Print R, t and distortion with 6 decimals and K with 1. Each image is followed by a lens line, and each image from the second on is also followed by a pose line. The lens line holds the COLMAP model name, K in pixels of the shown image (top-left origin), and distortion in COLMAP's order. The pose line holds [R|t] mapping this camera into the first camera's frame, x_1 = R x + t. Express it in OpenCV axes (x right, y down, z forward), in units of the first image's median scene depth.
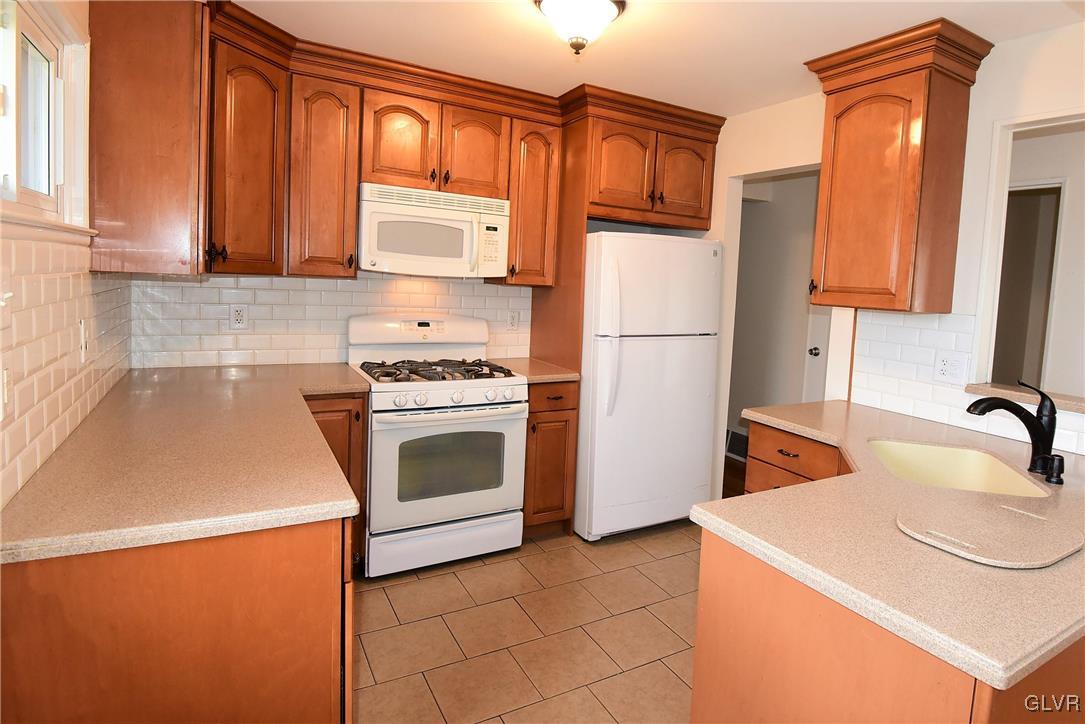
lens RADIAL K [[593.2, 0, 583.7], [0, 593.2, 327.5], [0, 0, 1]] dist [-0.006800, -0.001840]
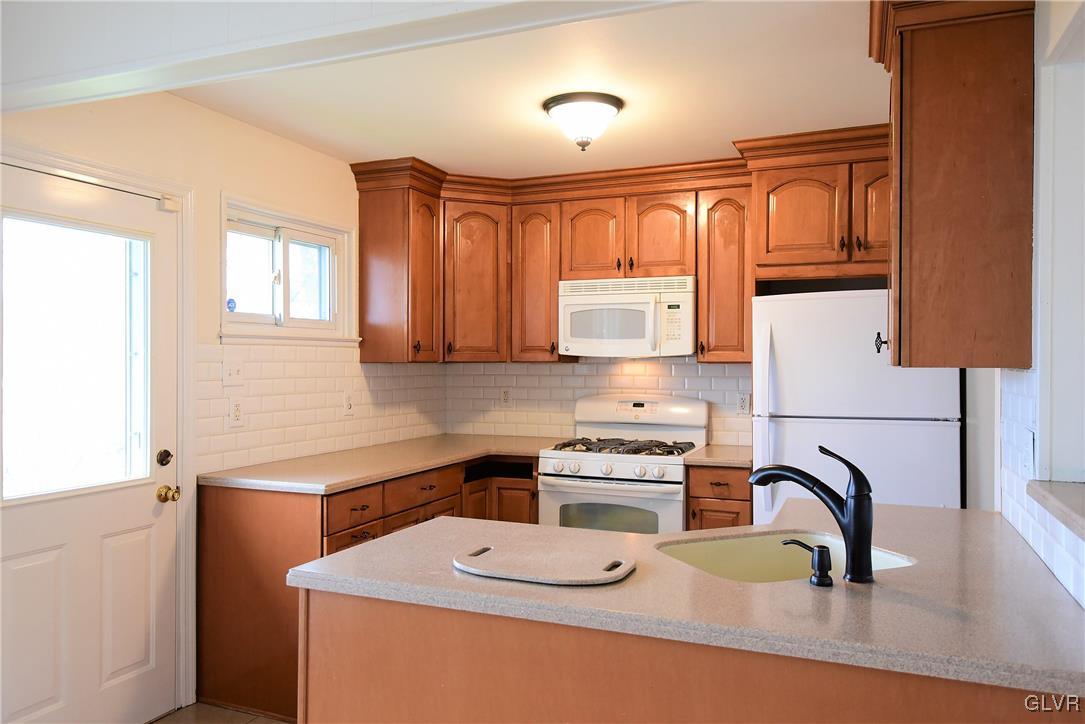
lens RADIAL K [[782.8, 0, 543.0], [0, 782.8, 364.4], [0, 0, 1]] dist [0.065385, 0.000940]
pose [[0.600293, -0.047100, -0.798392, 0.782449], [-0.036452, 0.995616, -0.086142, 0.051656], [0.798949, 0.080813, 0.595944, 0.054963]]
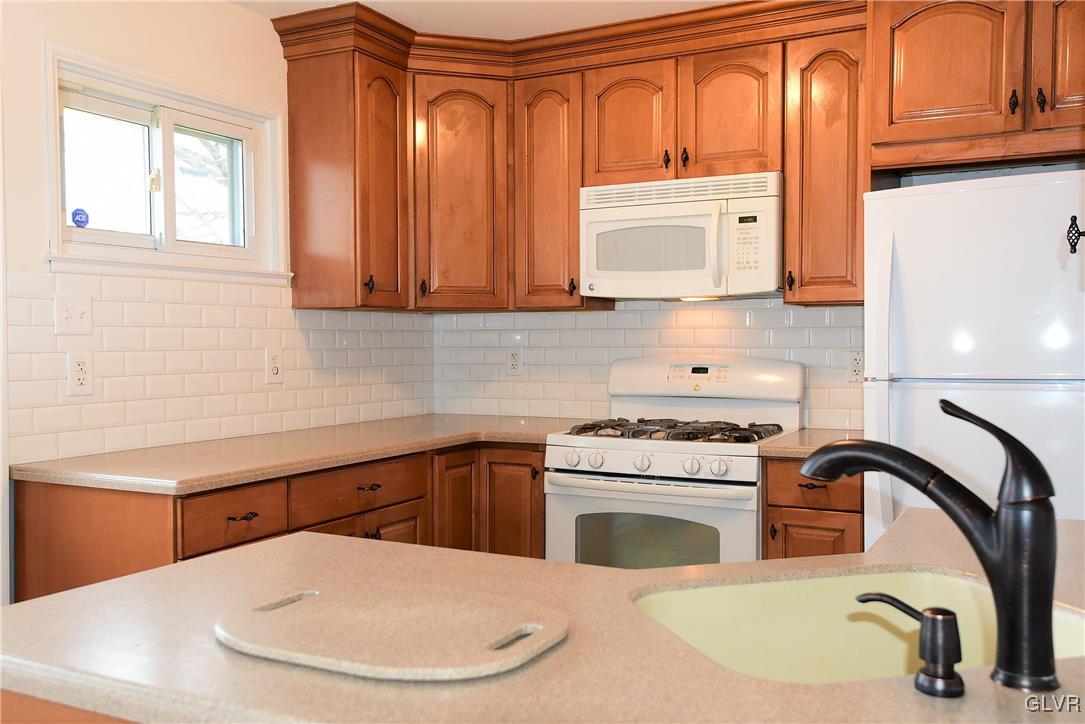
lens RADIAL K [[965.2, 0, 546.2], [0, 965.2, 360.7], [0, 0, 1]] dist [0.071371, -0.007899]
pose [[0.525480, -0.033308, -0.850153, 0.657784], [-0.038829, 0.997253, -0.063071, 0.067979], [0.849919, 0.066153, 0.522744, 0.269657]]
